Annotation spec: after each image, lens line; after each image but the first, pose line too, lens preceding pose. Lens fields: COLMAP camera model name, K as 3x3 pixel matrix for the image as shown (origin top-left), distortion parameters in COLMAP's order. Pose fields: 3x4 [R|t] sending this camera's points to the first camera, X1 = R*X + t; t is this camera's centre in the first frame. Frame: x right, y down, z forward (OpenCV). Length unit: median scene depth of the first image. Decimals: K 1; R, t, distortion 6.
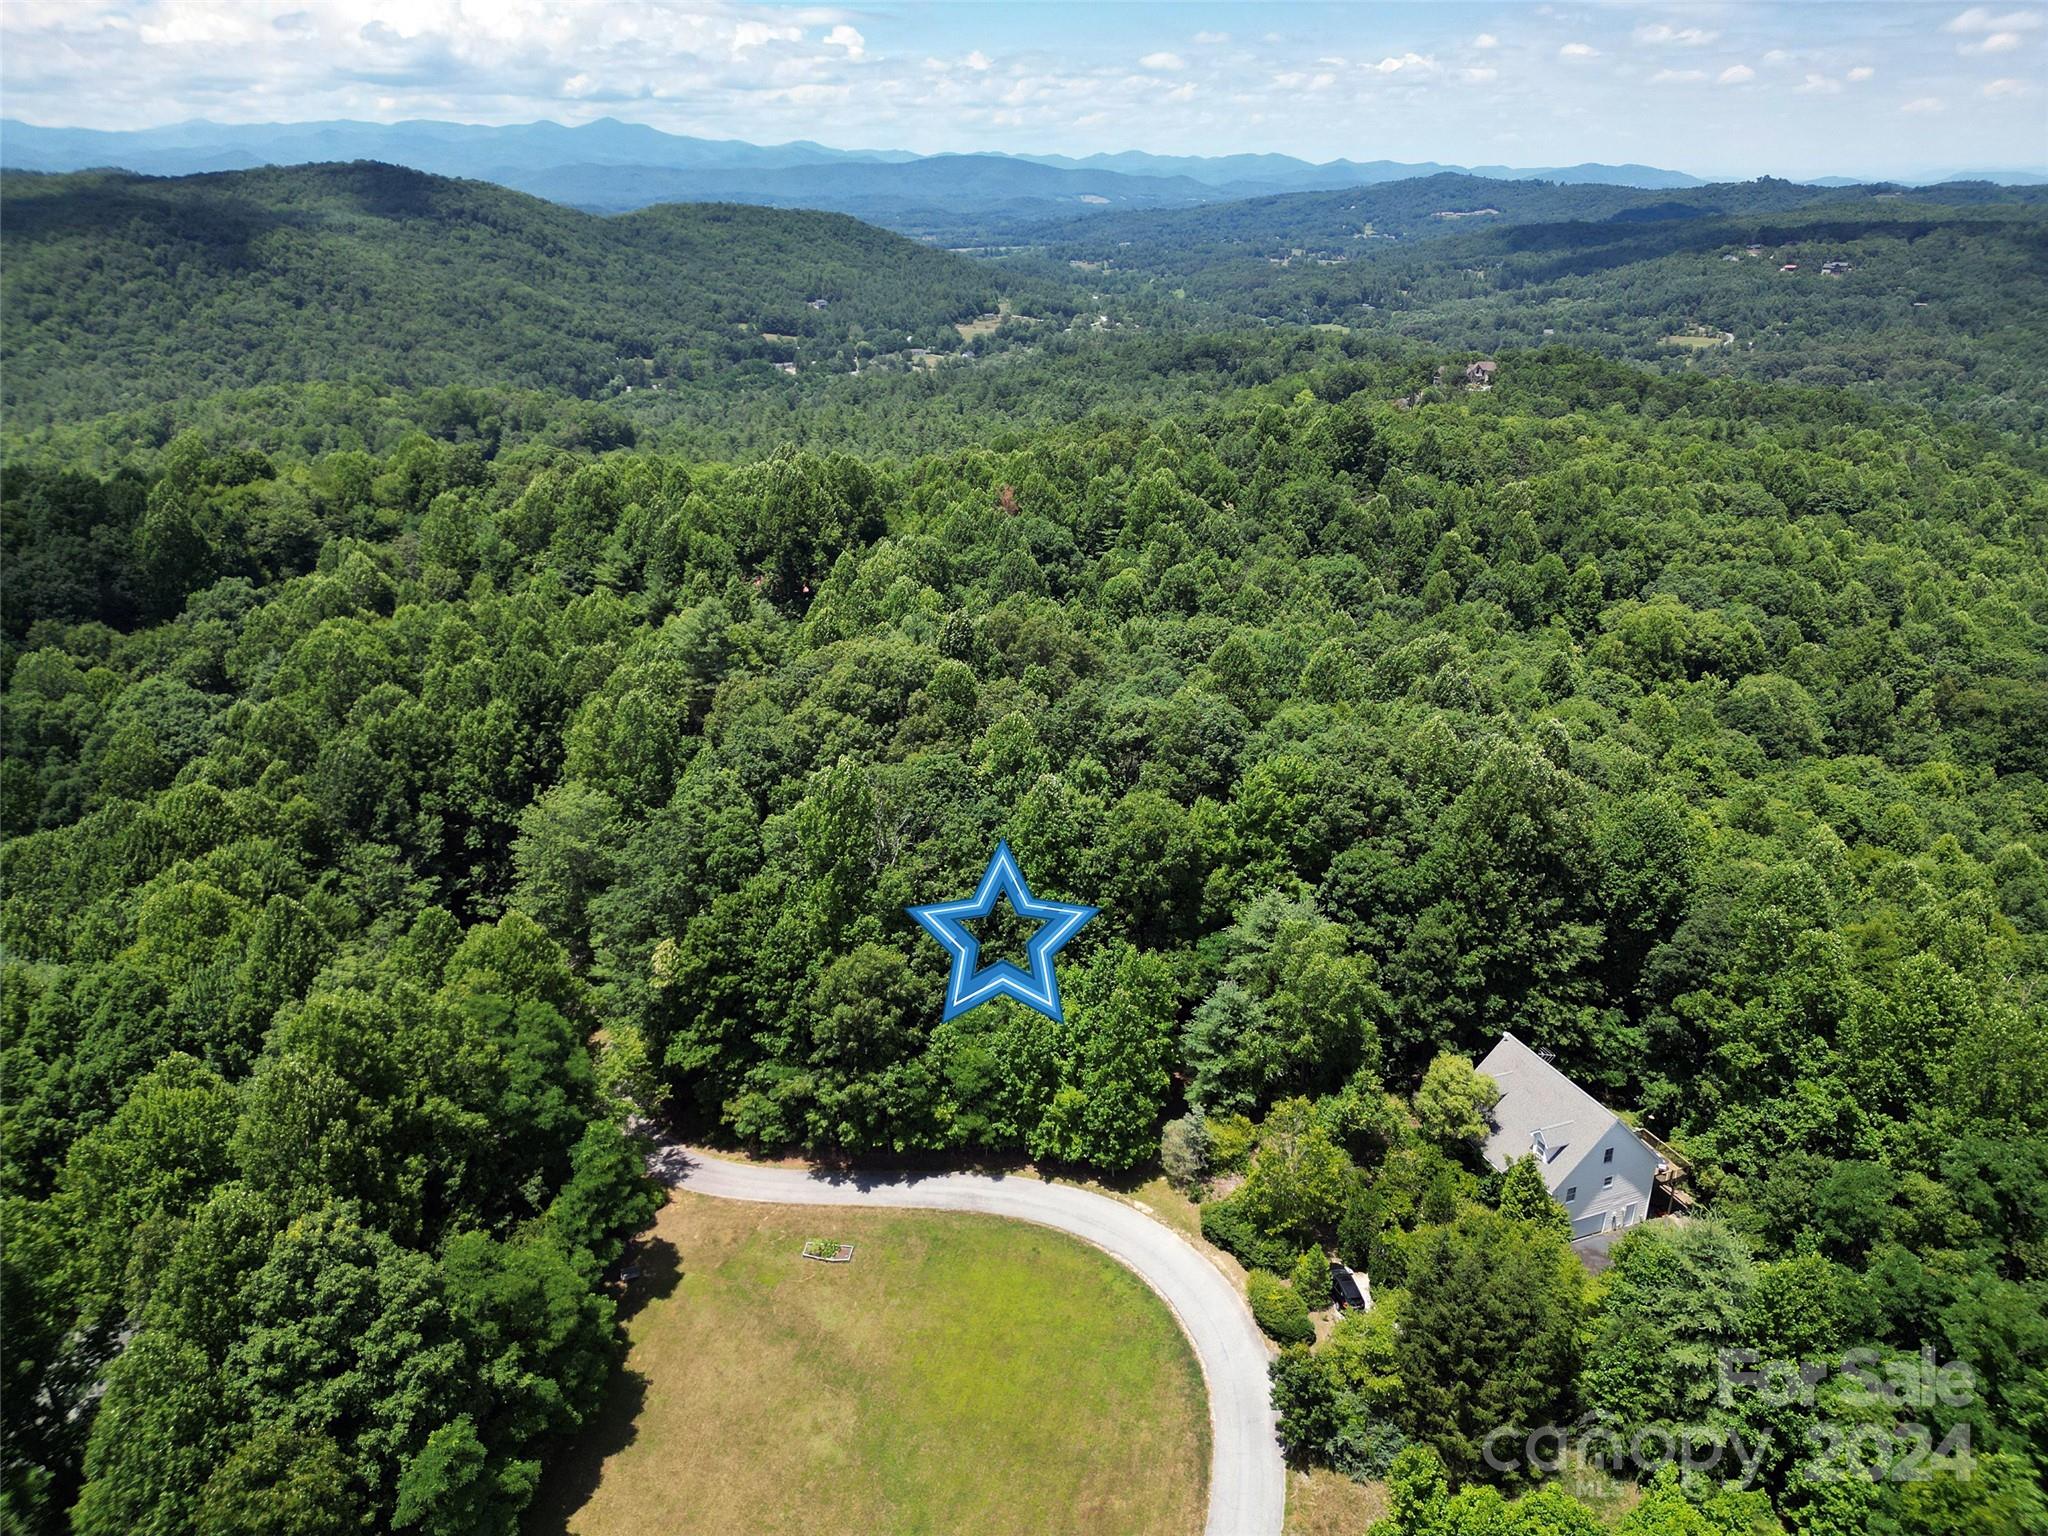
lens RADIAL K [[1422.8, 0, 1024.1], [0, 1422.8, 766.0], [0, 0, 1]] dist [0.063407, -0.054186]
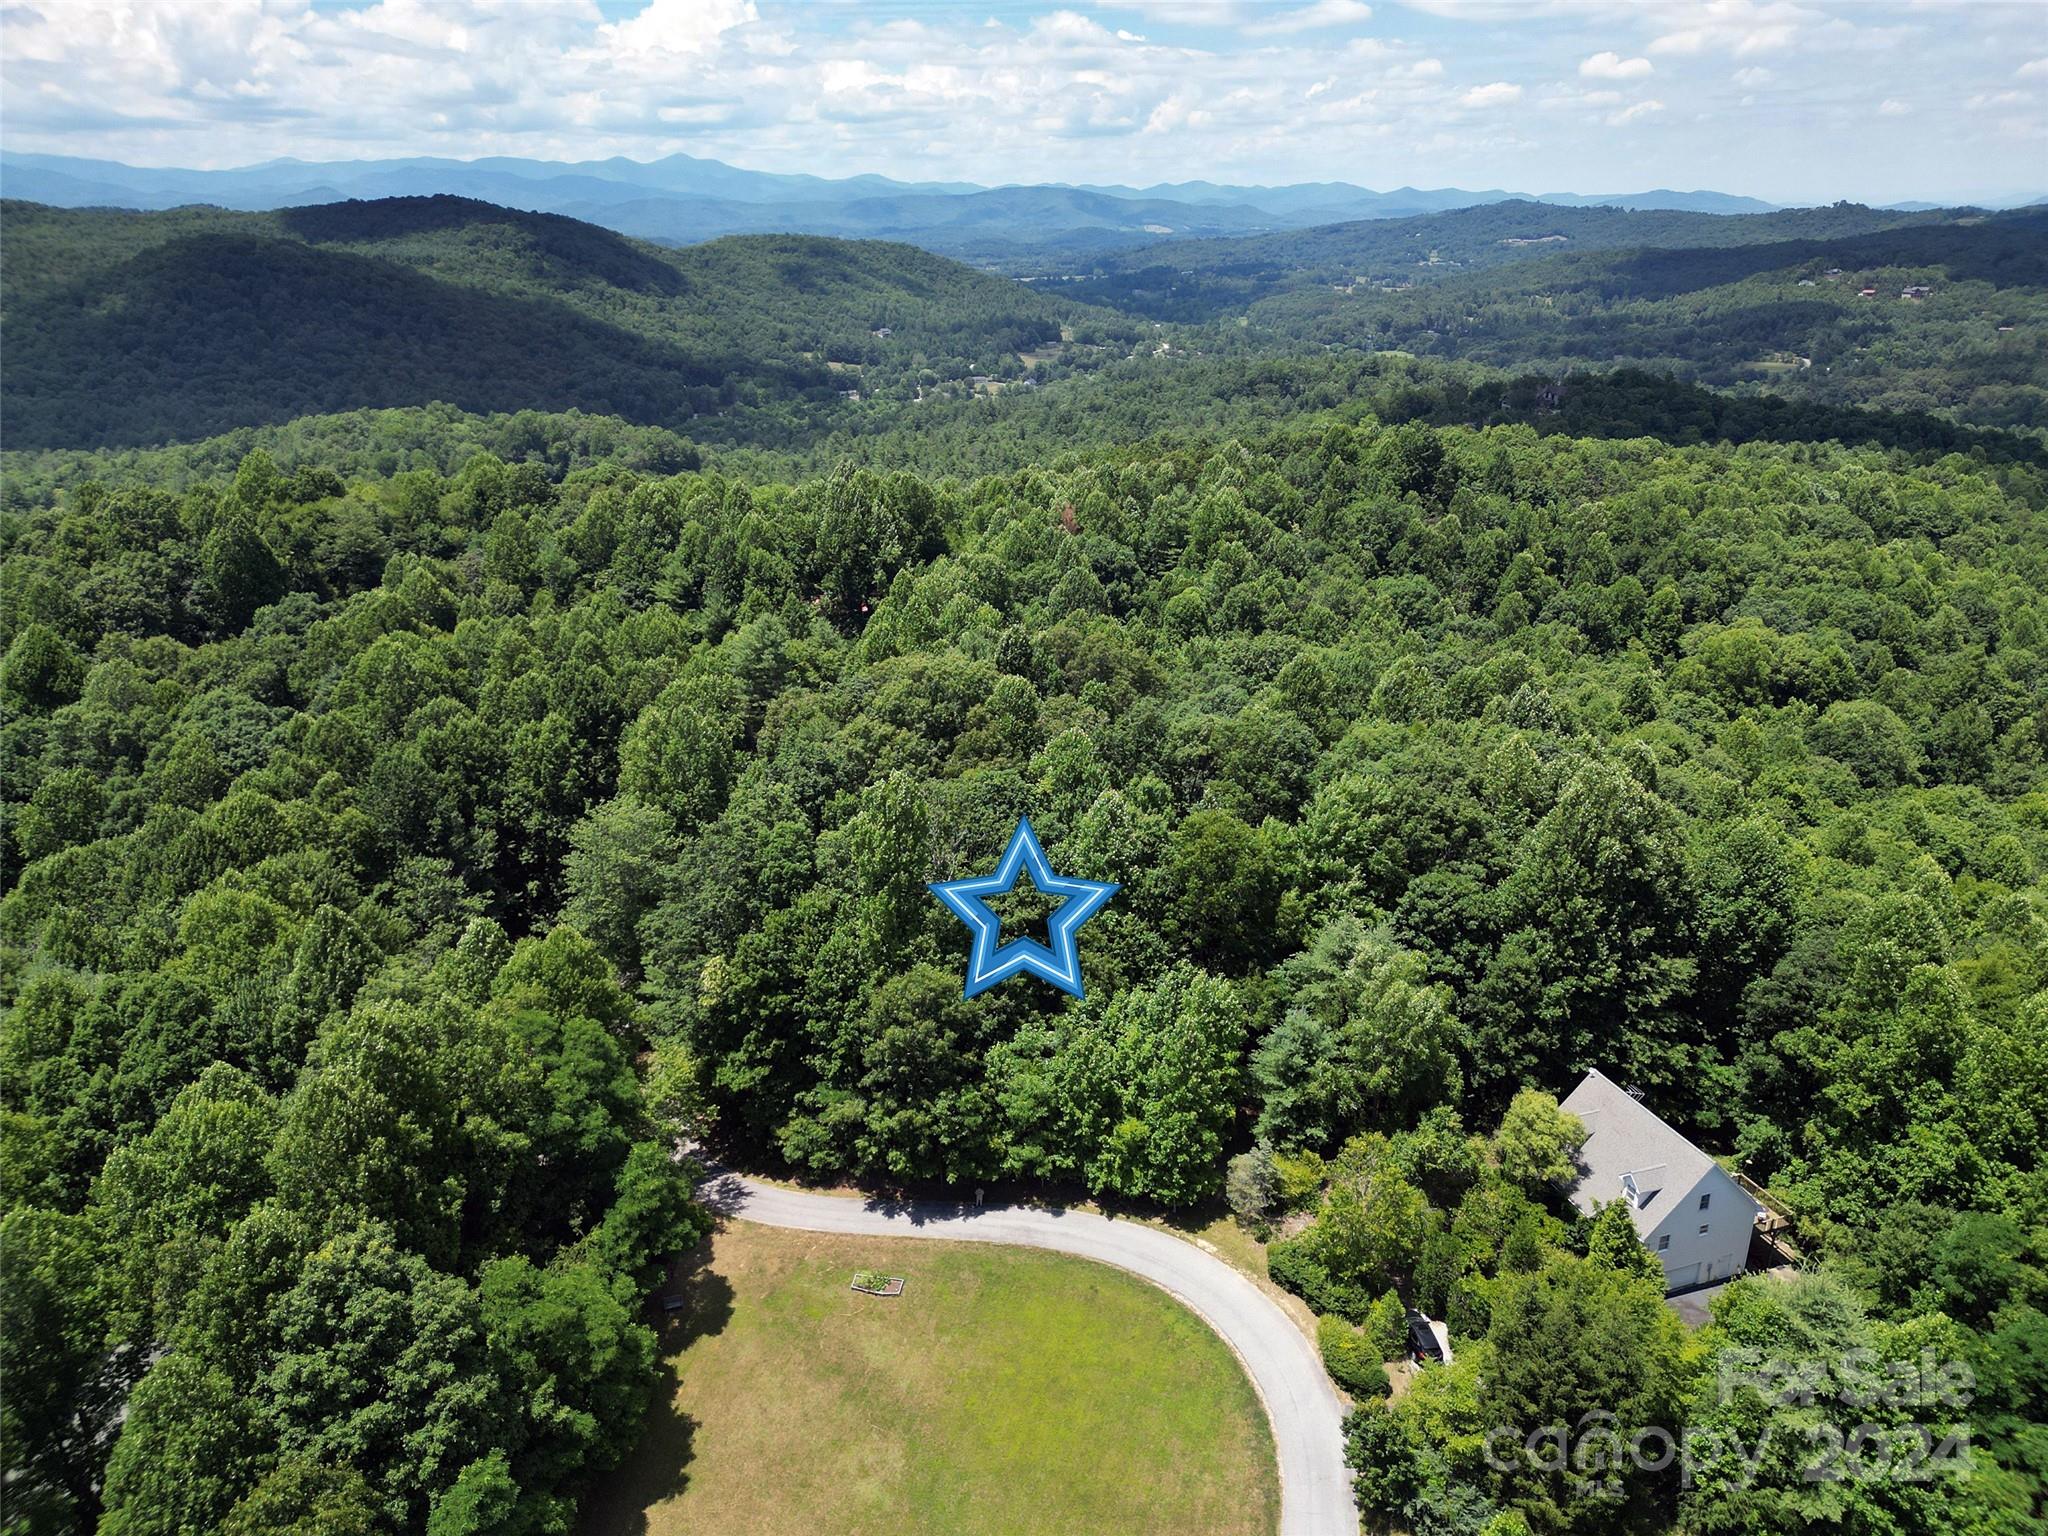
lens RADIAL K [[1424.0, 0, 1024.0], [0, 1424.0, 768.0], [0, 0, 1]] dist [0.054886, -0.043172]
pose [[0.999136, 0.009128, -0.040543, -0.002726], [-0.009822, 0.999808, -0.016962, 0.007317], [0.040380, 0.017346, 0.999034, 0.035177]]
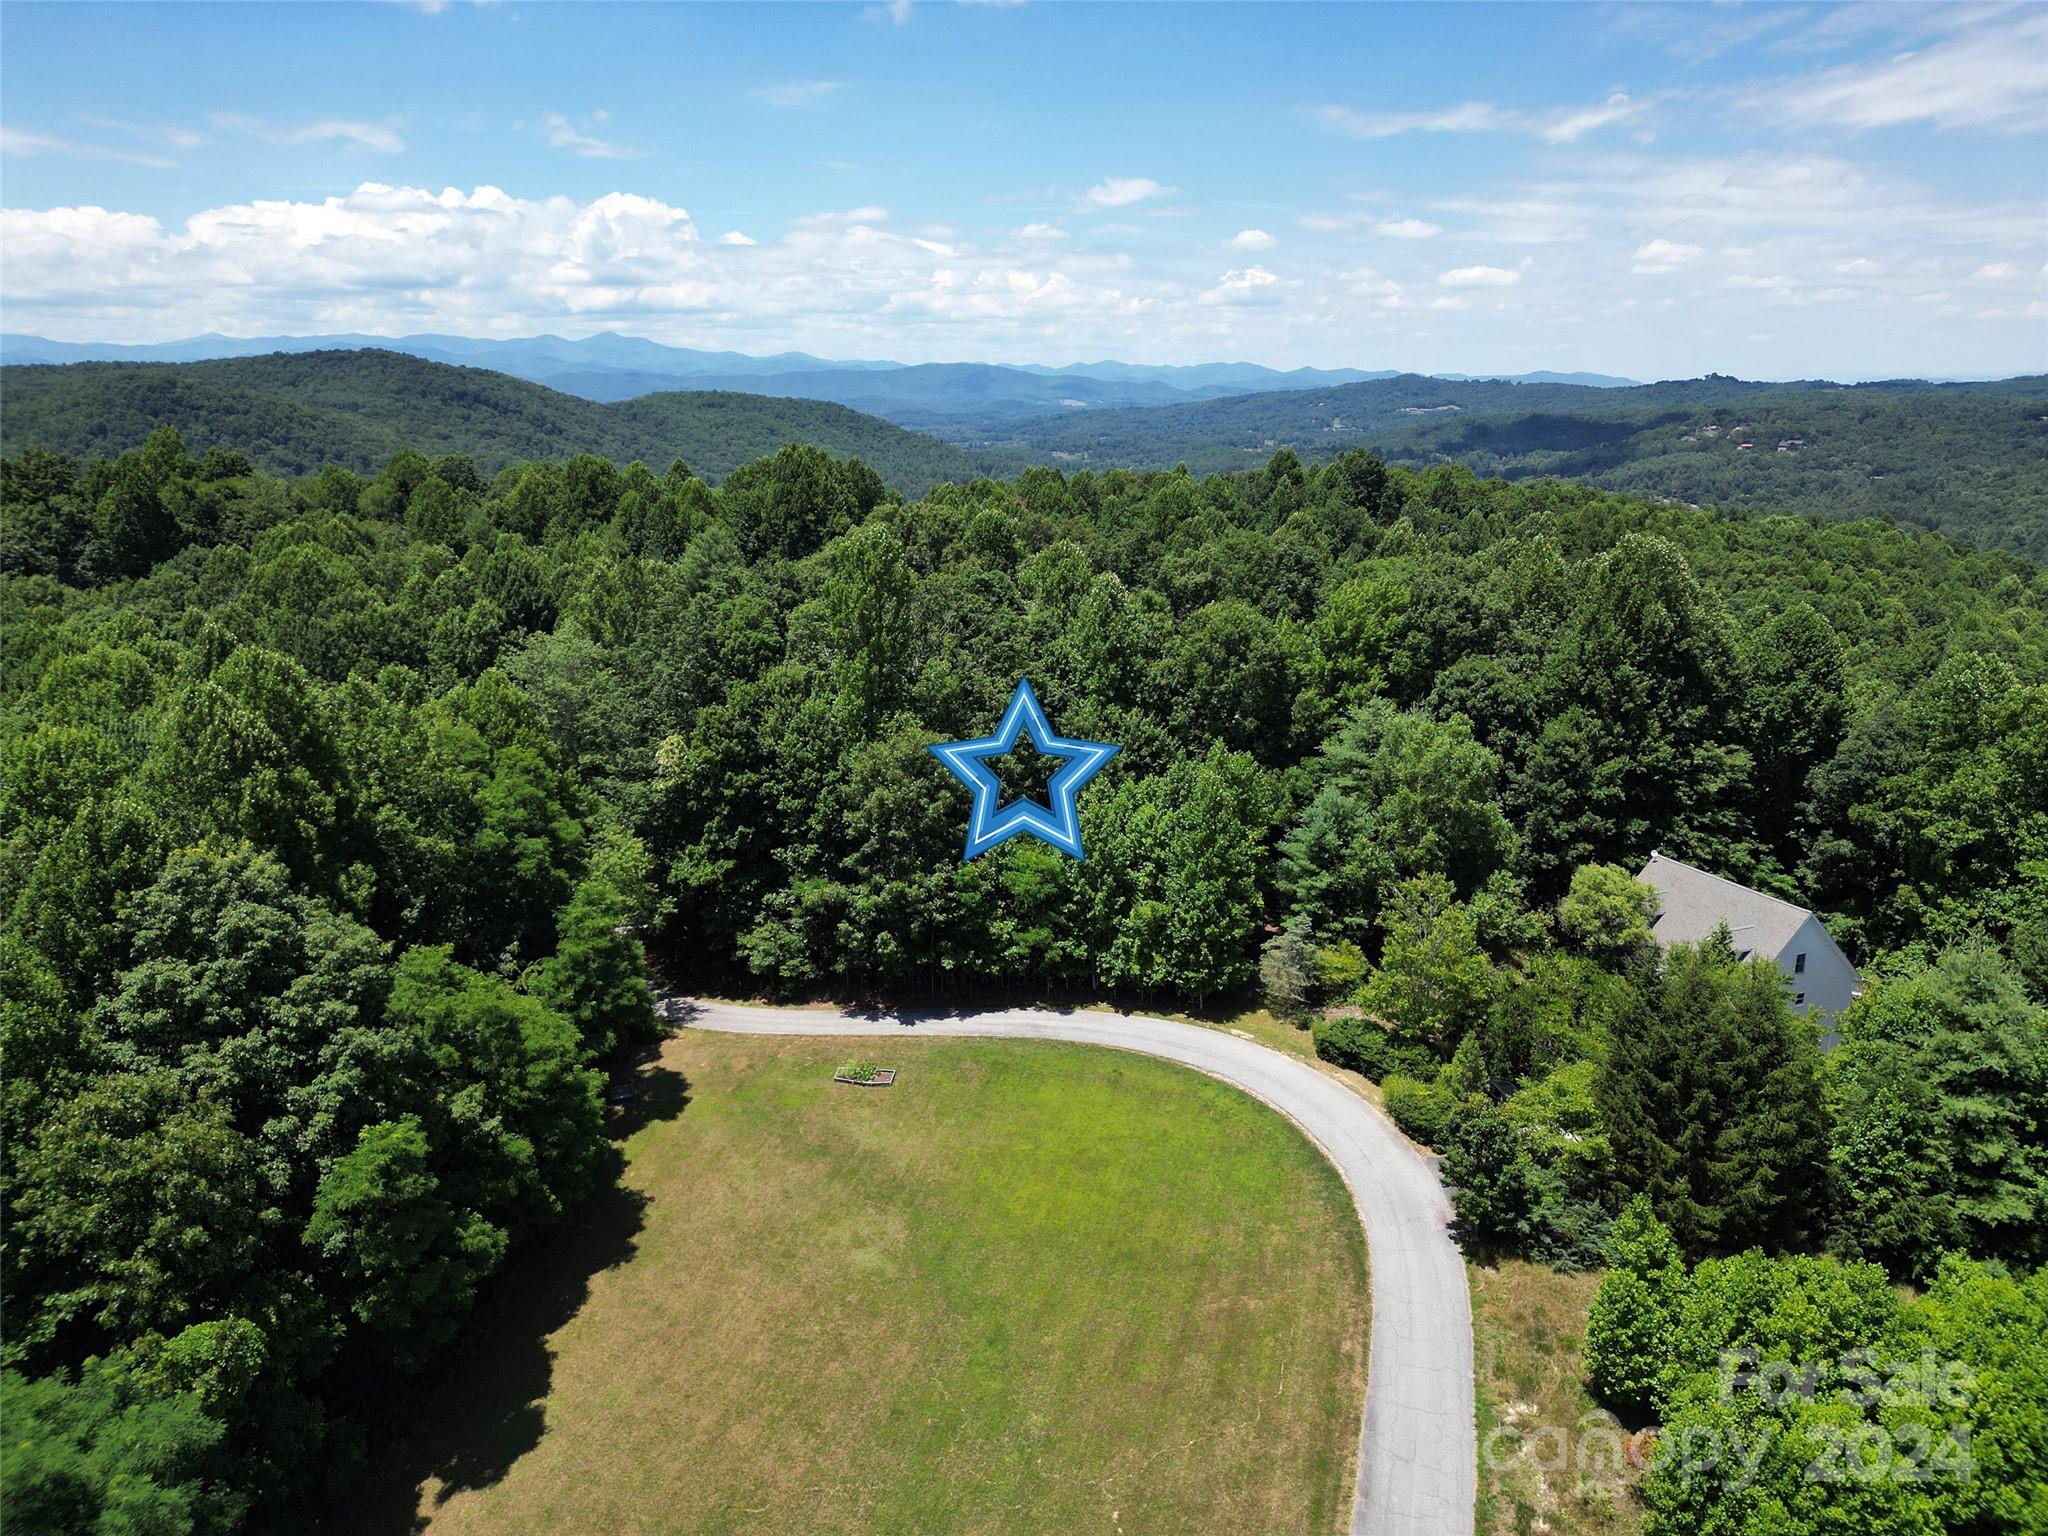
lens RADIAL K [[1419.0, 0, 1024.0], [0, 1419.0, 768.0], [0, 0, 1]] dist [0.084533, -0.087217]
pose [[0.999909, -0.006730, 0.011679, -0.050595], [0.008174, 0.991699, -0.128319, 0.252672], [-0.010719, 0.128402, 0.991664, 0.155374]]
